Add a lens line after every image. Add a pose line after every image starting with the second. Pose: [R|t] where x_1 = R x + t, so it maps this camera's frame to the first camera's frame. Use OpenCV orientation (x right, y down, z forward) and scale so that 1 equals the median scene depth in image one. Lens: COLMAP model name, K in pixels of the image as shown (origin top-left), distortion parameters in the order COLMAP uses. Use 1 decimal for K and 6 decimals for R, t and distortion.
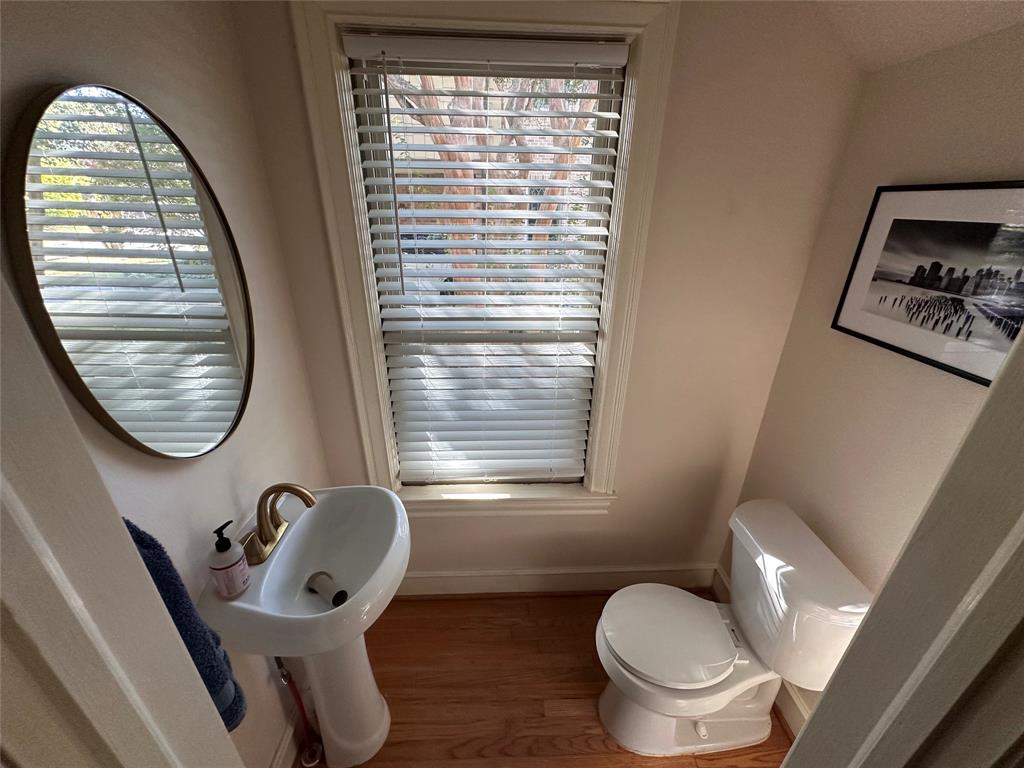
lens RADIAL K [[407.8, 0, 515.1], [0, 407.8, 387.3], [0, 0, 1]] dist [-0.002401, 0.000637]
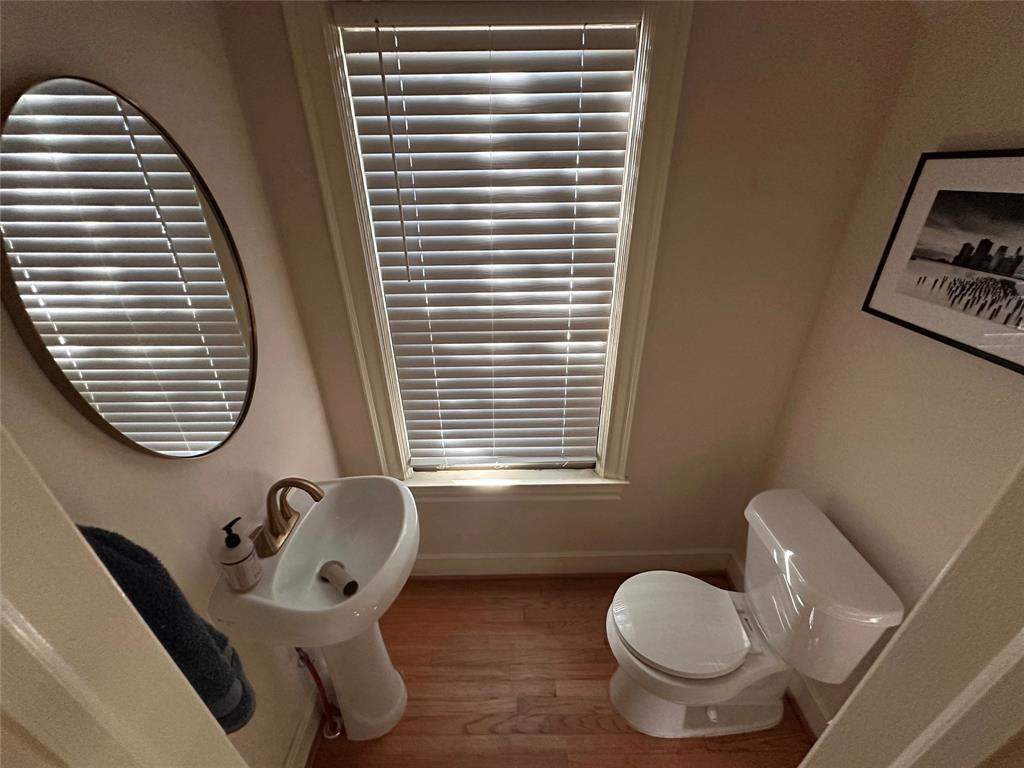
lens RADIAL K [[407.8, 0, 514.0], [0, 407.8, 388.6], [0, 0, 1]] dist [-0.002401, 0.000637]
pose [[0.999018, -0.007569, -0.043645, 0.024554], [0.010256, 0.998044, 0.061674, -0.037672], [0.043093, -0.062061, 0.997142, 0.031517]]
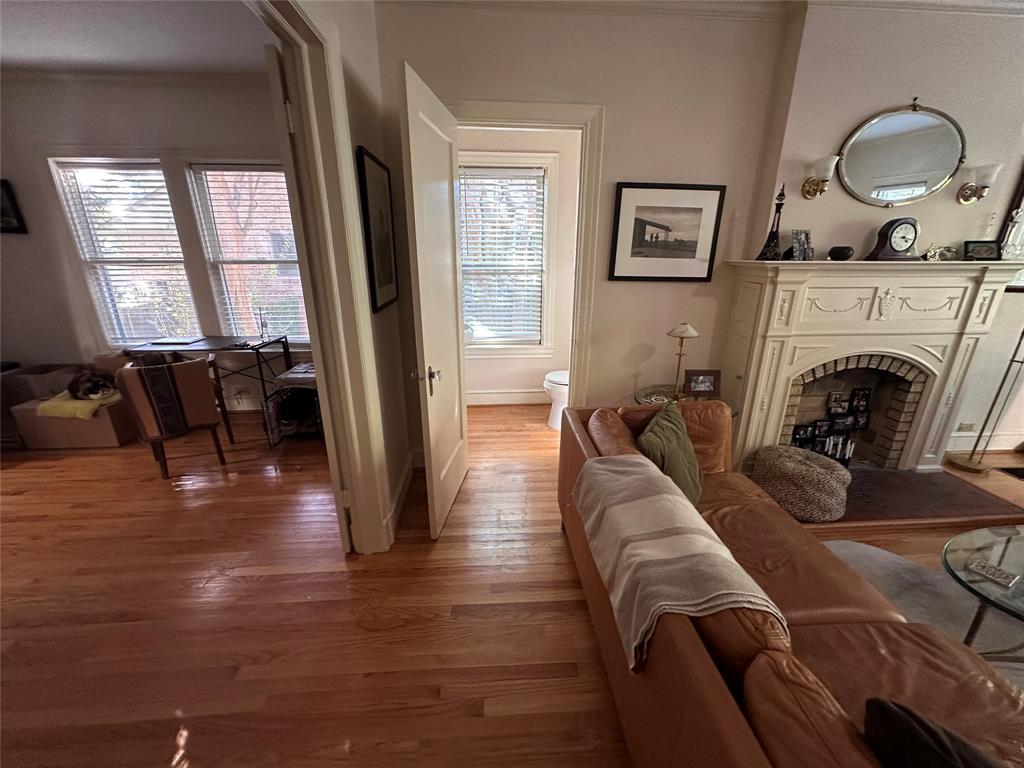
lens RADIAL K [[407.8, 0, 513.6], [0, 407.8, 384.2], [0, 0, 1]] dist [-0.002401, 0.000637]
pose [[0.999798, -0.017674, 0.009576, -0.010514], [0.018519, 0.995139, -0.096720, 1.076856], [-0.007820, 0.096878, 0.995266, -1.924397]]
